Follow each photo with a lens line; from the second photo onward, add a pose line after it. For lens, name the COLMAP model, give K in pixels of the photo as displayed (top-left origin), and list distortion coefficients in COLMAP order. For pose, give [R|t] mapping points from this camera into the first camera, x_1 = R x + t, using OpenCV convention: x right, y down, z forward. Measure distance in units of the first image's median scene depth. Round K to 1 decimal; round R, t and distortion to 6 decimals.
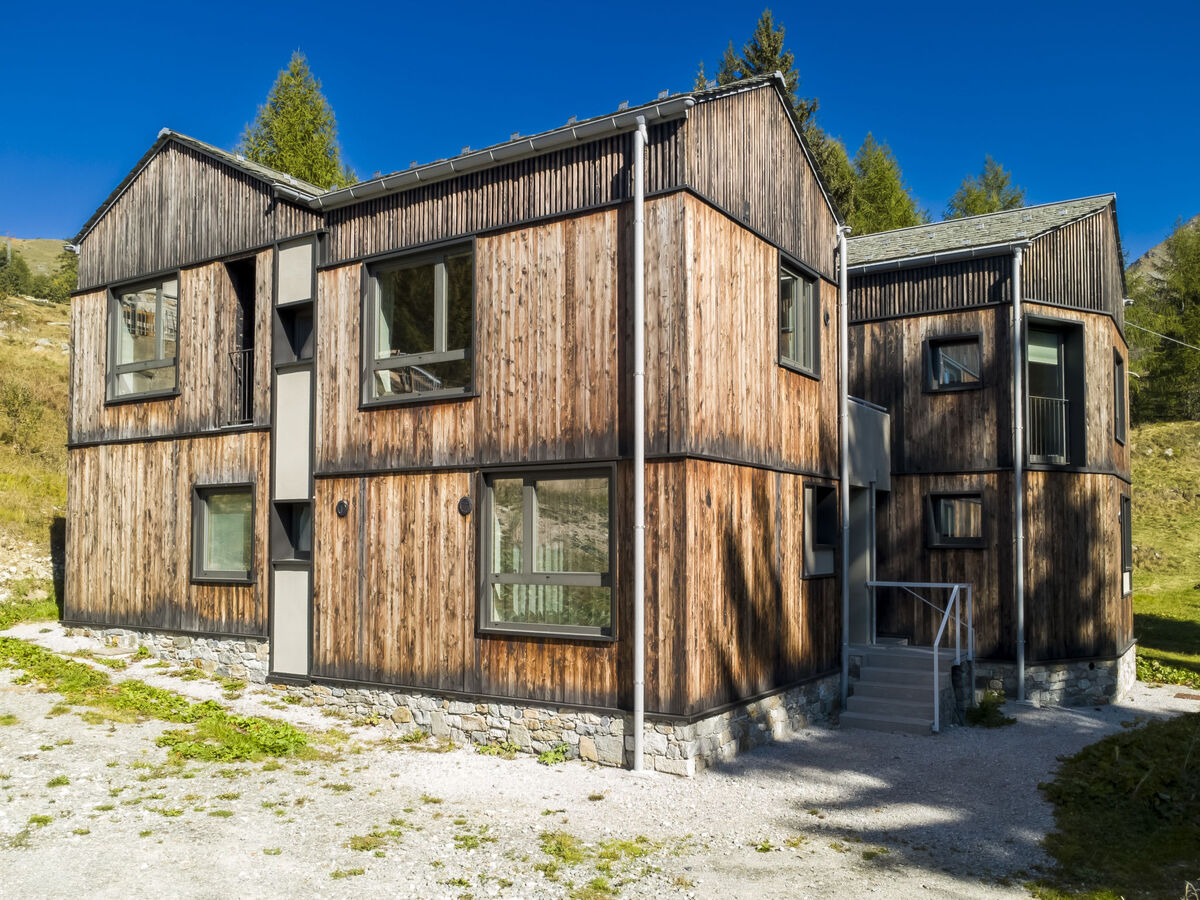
lens RADIAL K [[925.3, 0, 630.7], [0, 925.3, 505.1], [0, 0, 1]] dist [0.001452, 0.006897]
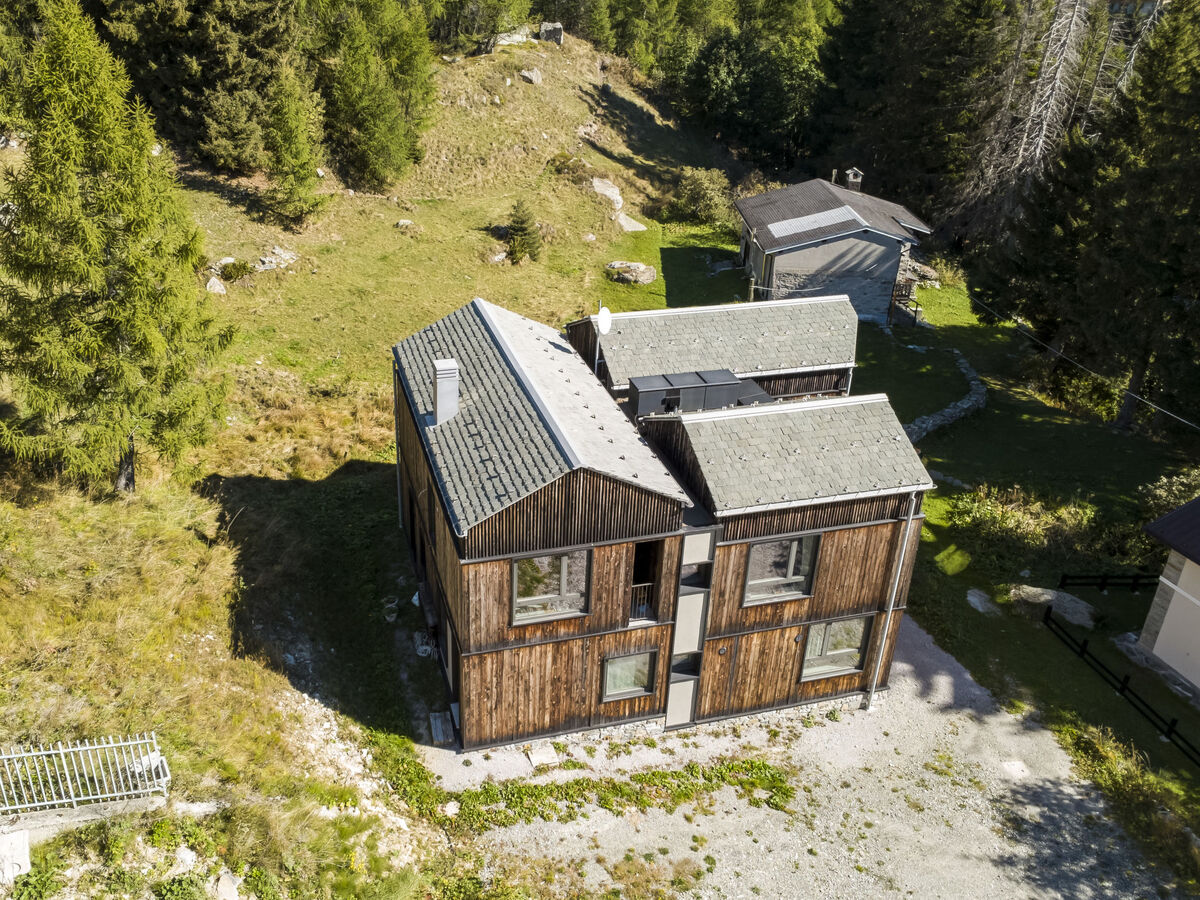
lens RADIAL K [[911.0, 0, 497.7], [0, 911.0, 365.2], [0, 0, 1]] dist [0.005213, 0.007433]
pose [[0.721552, -0.277908, 0.634137, -1.669956], [-0.021690, 0.906383, 0.421899, -1.311287], [-0.692020, -0.318176, 0.647975, 0.285039]]
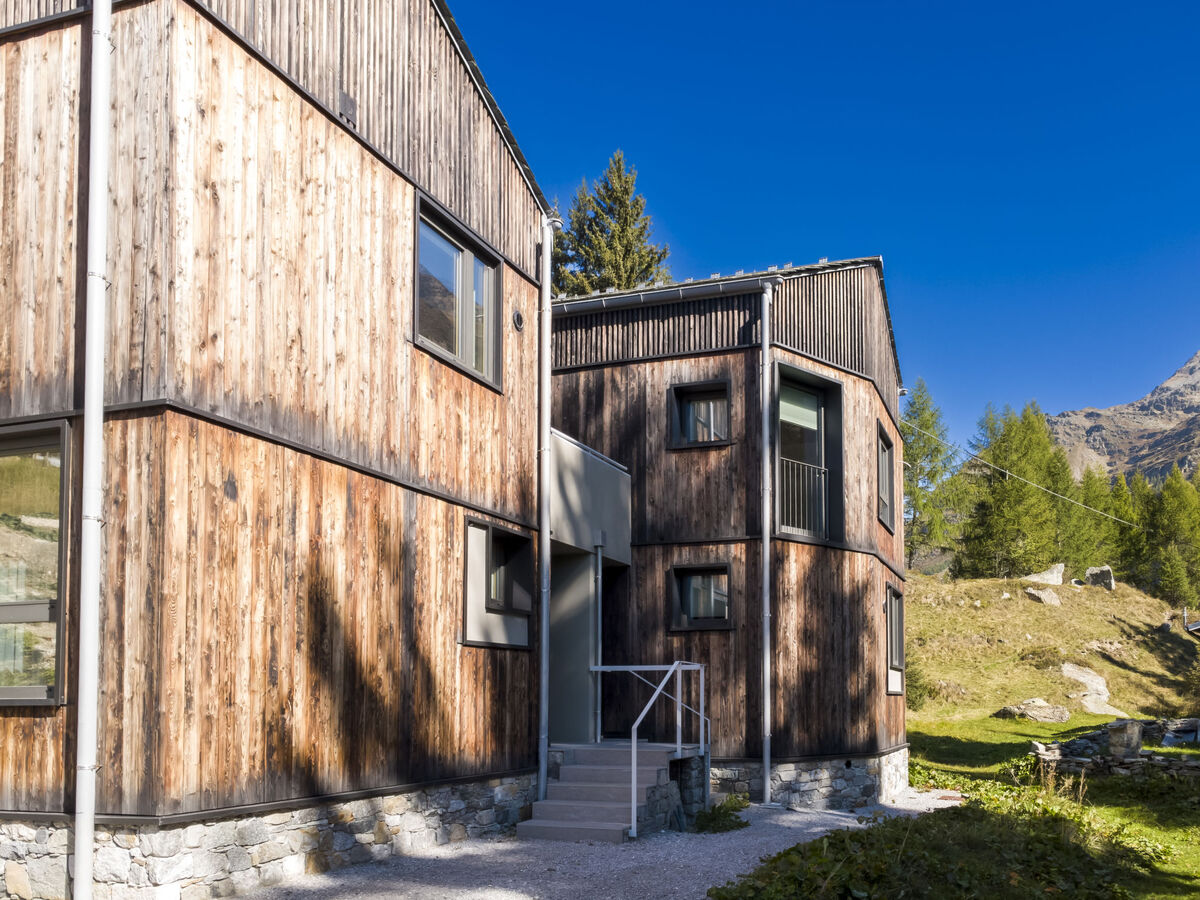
lens RADIAL K [[881.3, 0, 761.5], [0, 881.3, 660.4], [0, 0, 1]] dist [0.000995, -0.001543]
pose [[0.963019, 0.006783, 0.269348, 0.226515], [-0.005509, 0.999970, -0.005486, 0.095347], [-0.269378, 0.003800, 0.963027, 0.243088]]
